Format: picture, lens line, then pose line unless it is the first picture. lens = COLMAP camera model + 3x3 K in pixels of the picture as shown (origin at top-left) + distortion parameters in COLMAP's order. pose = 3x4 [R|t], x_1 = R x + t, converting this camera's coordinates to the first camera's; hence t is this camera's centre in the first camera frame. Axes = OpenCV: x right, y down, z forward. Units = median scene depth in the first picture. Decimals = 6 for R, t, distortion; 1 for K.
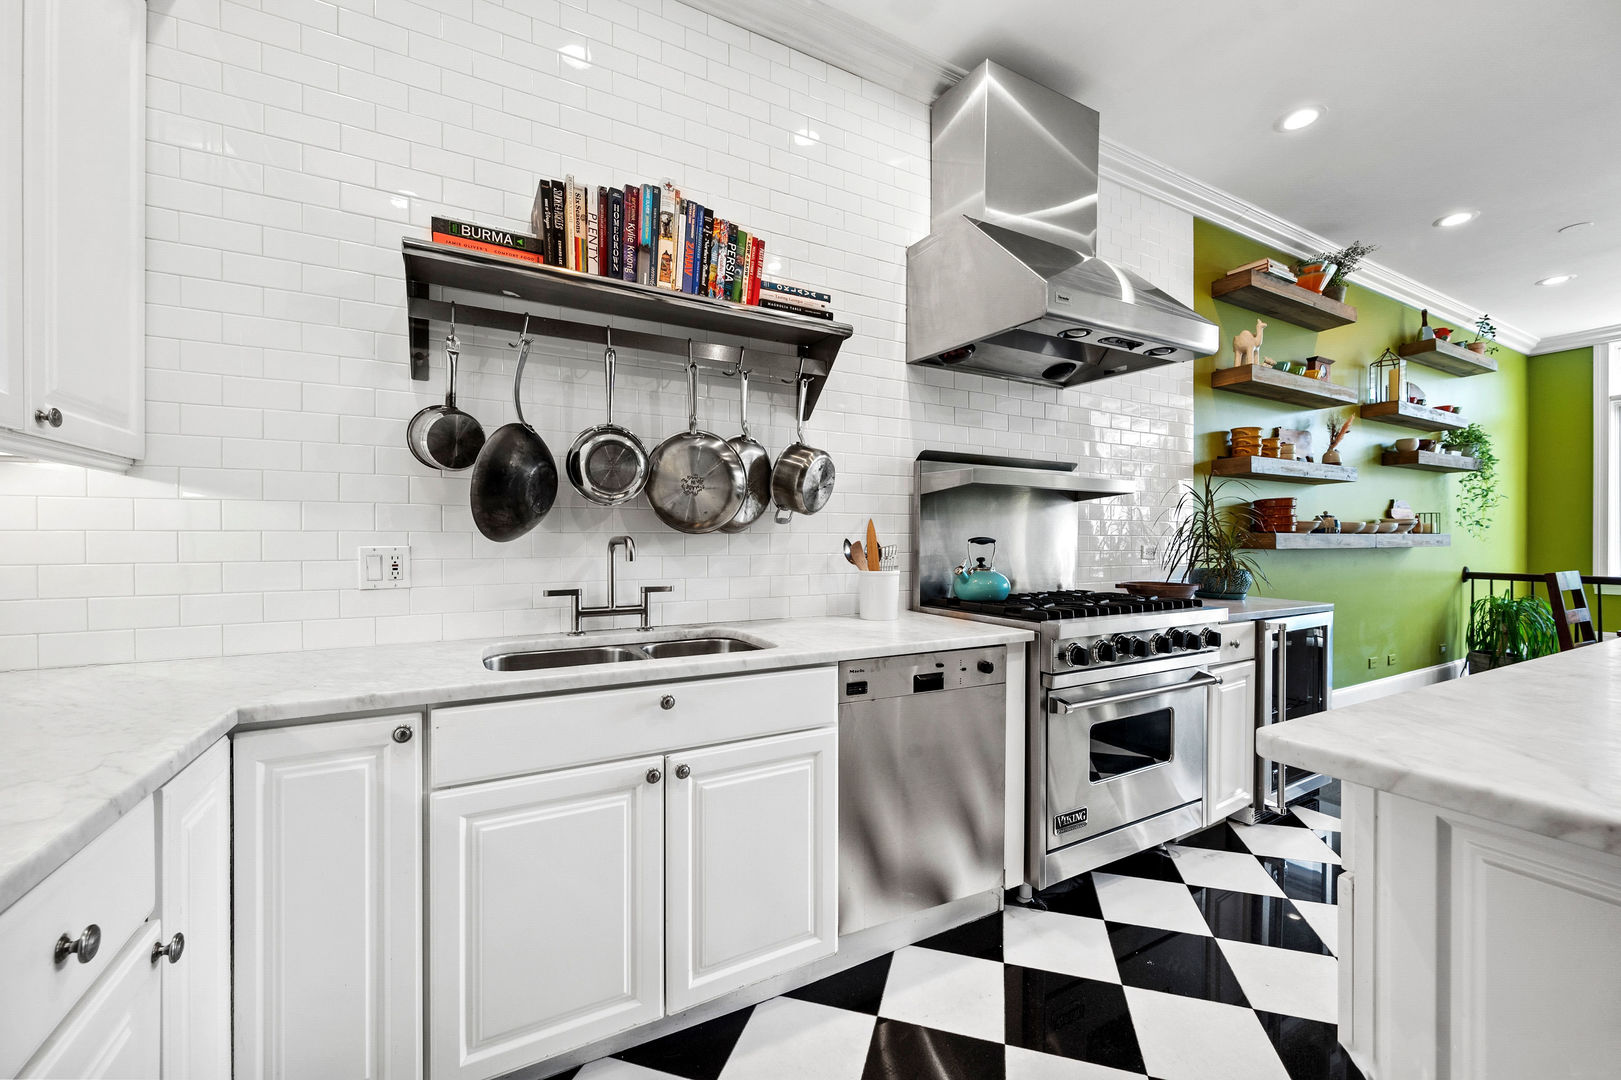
lens RADIAL K [[637.0, 0, 808.6], [0, 637.0, 535.4], [0, 0, 1]] dist [-0.001408, -0.000047]
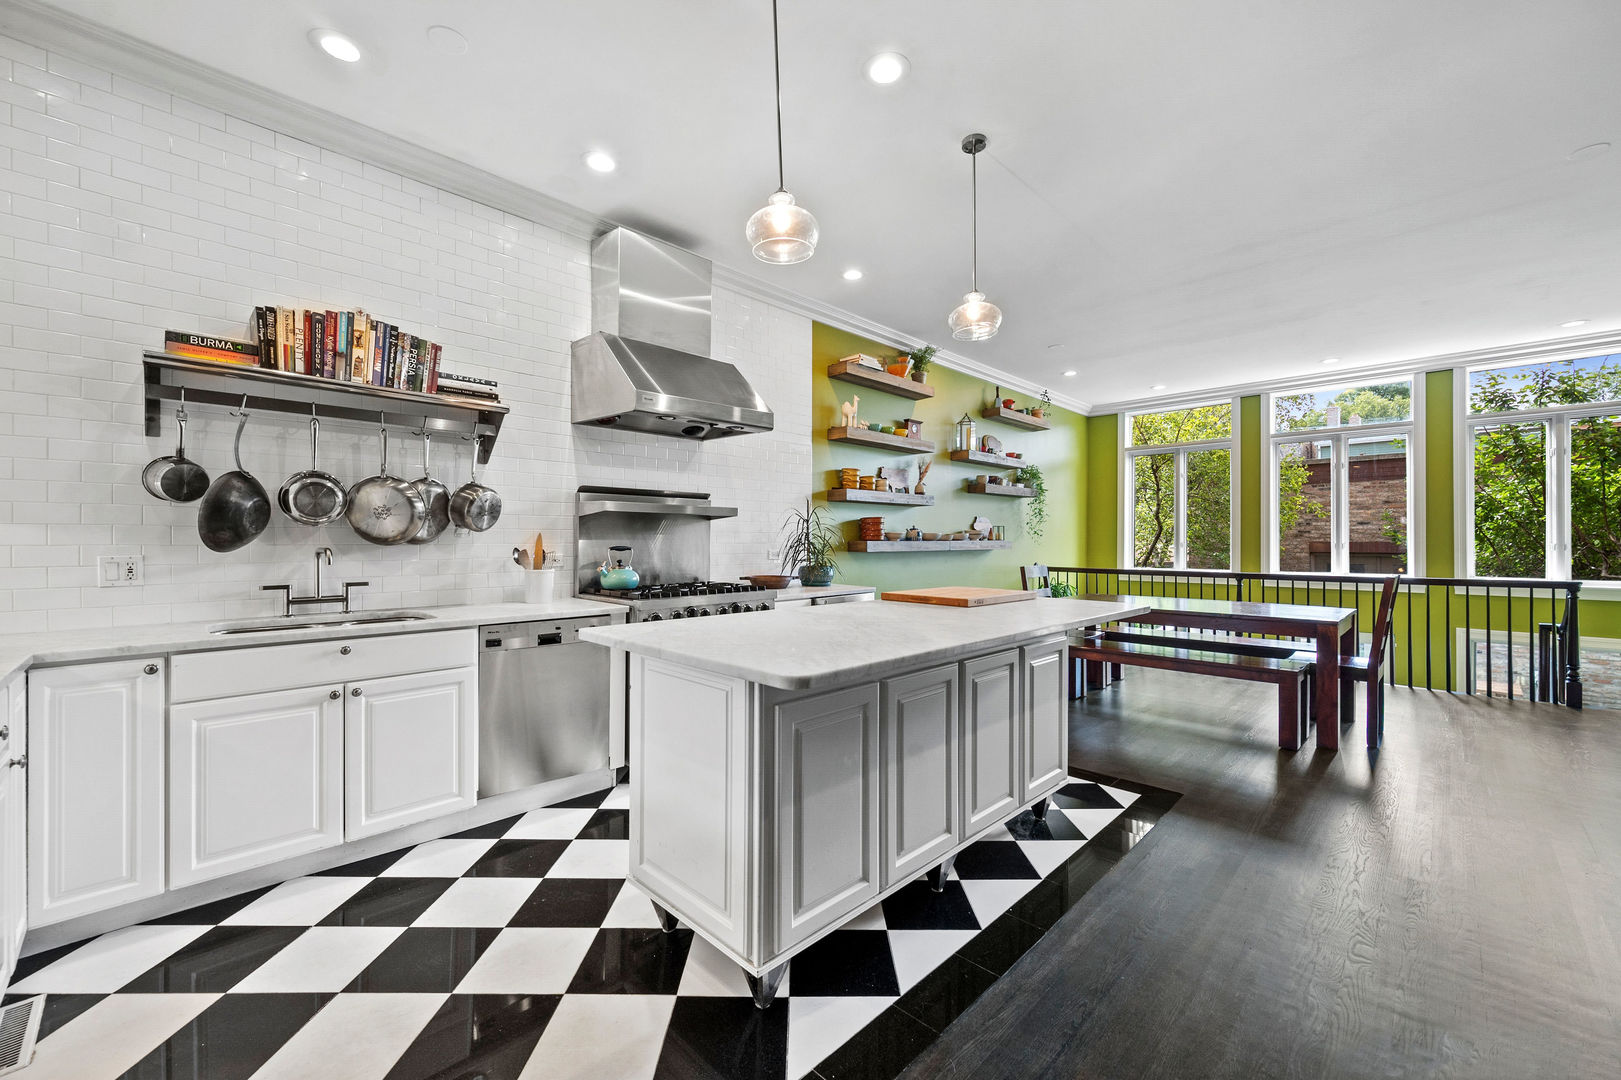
lens RADIAL K [[640.8, 0, 808.2], [0, 640.8, 536.9], [0, 0, 1]] dist [-0.001436, 0.000307]
pose [[0.958451, 0.002968, 0.285242, 0.339982], [-0.003745, 0.999991, 0.002181, -0.029942], [-0.285233, -0.003159, 0.958453, -0.698012]]
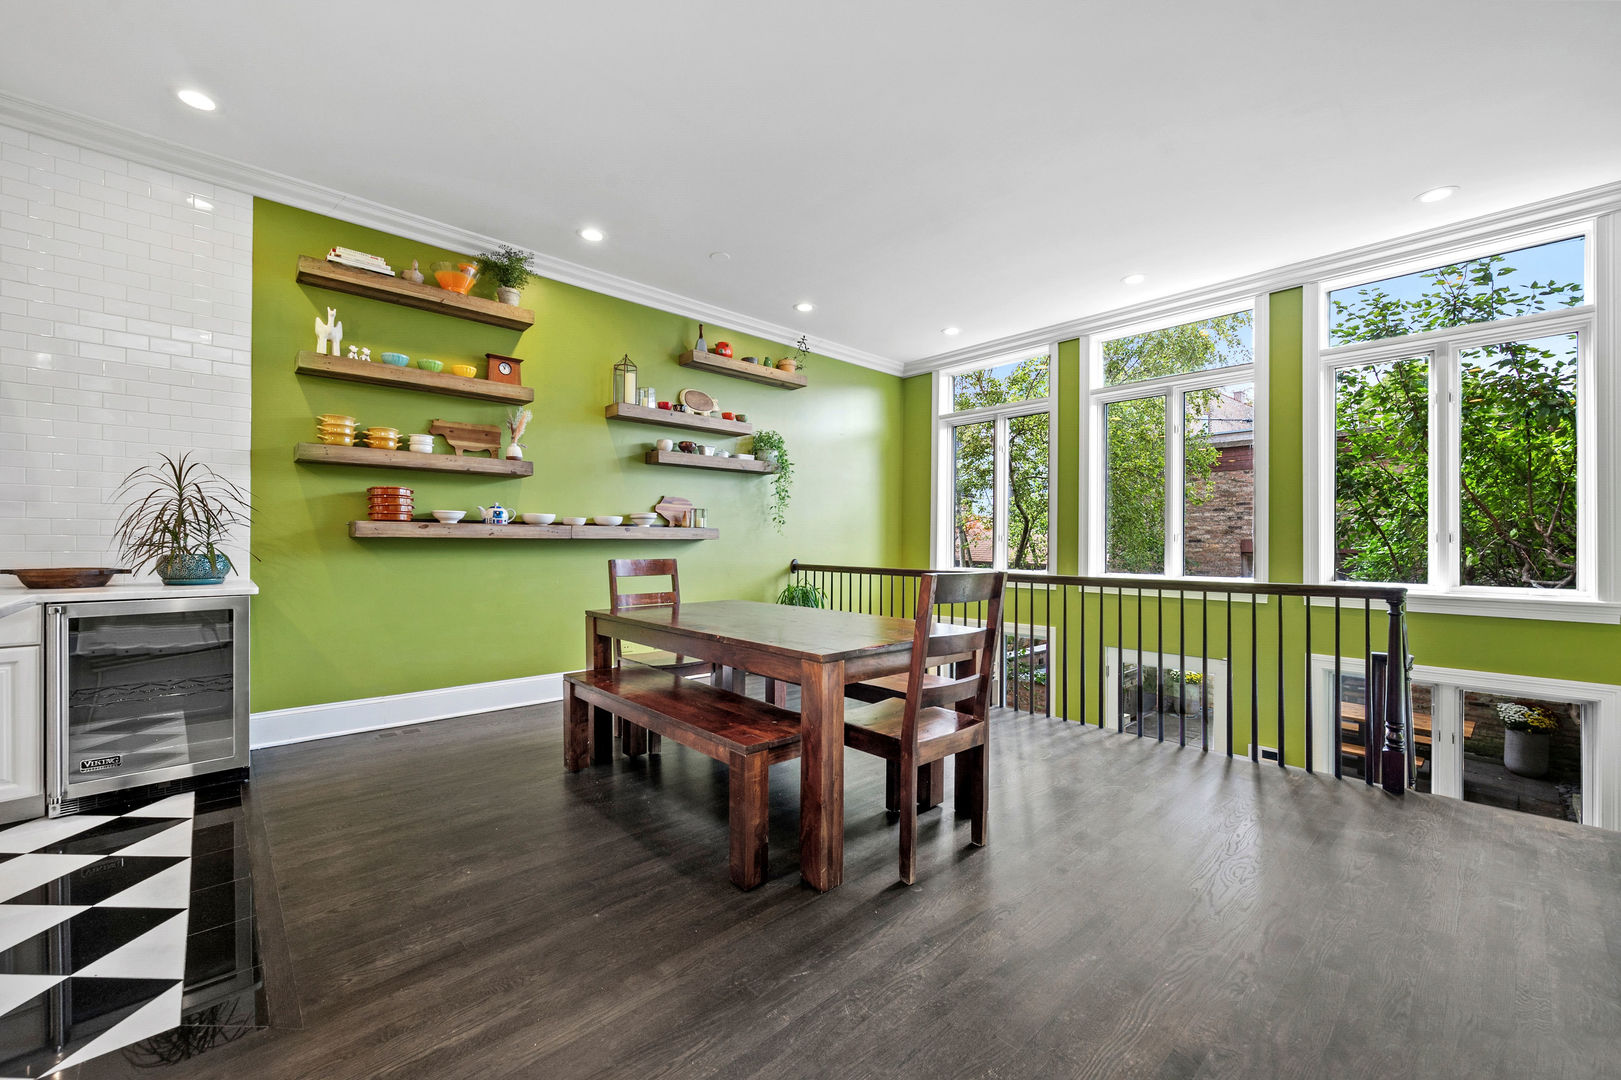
lens RADIAL K [[648.5, 0, 810.5], [0, 648.5, 540.0], [0, 0, 1]] dist [-0.000911, 0.000044]
pose [[0.969600, 0.007577, 0.244580, 2.186548], [-0.008575, 0.999959, 0.003017, 0.031437], [-0.244547, -0.005022, 0.969625, -0.324711]]
